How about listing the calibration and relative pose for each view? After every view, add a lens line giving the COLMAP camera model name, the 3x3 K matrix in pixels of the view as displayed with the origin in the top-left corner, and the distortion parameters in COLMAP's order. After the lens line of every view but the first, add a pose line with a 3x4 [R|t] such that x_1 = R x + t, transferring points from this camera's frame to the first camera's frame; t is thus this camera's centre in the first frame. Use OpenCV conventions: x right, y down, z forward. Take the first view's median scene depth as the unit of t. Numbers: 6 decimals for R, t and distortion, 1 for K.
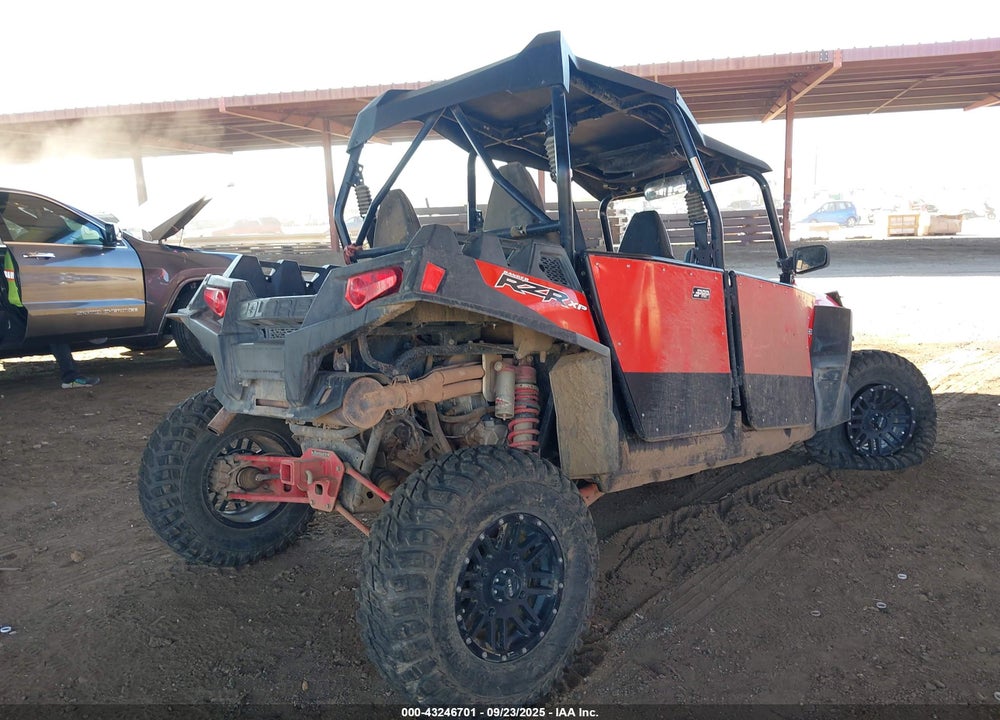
lens RADIAL K [[805.2, 0, 510.4], [0, 805.2, 356.1], [0, 0, 1]] dist [0.022331, -0.030862]
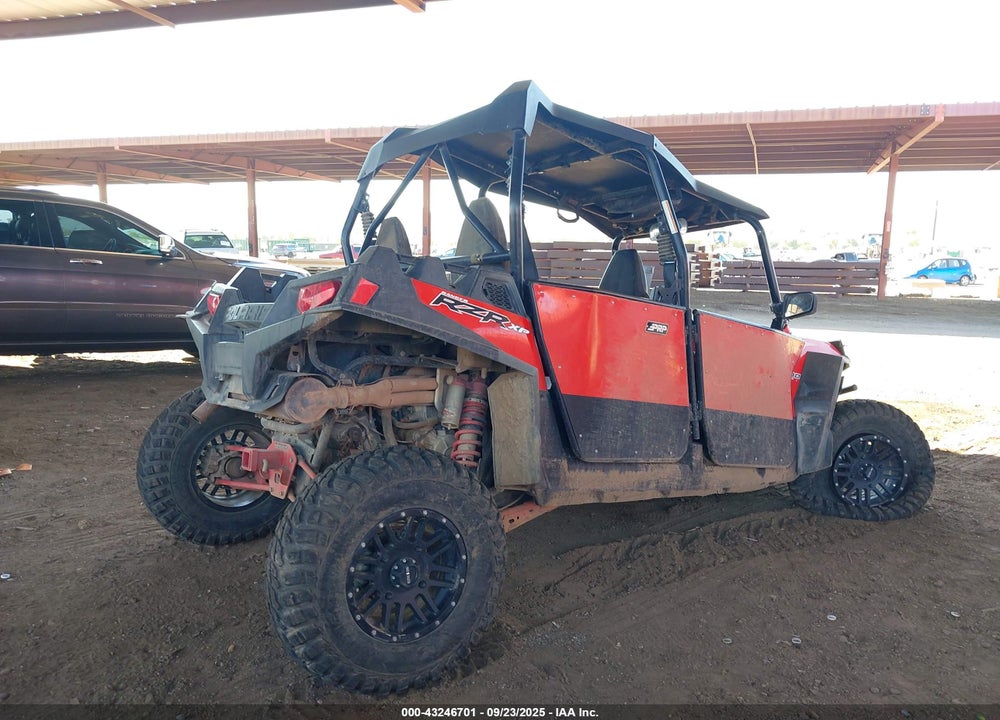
lens RADIAL K [[805.2, 0, 520.1], [0, 805.2, 349.4], [0, 0, 1]] dist [0.022331, -0.030862]
pose [[0.990854, 0.068684, -0.116153, 0.180844], [-0.074750, 0.996013, -0.048697, 0.014990], [0.112345, 0.056934, 0.992037, -0.065707]]
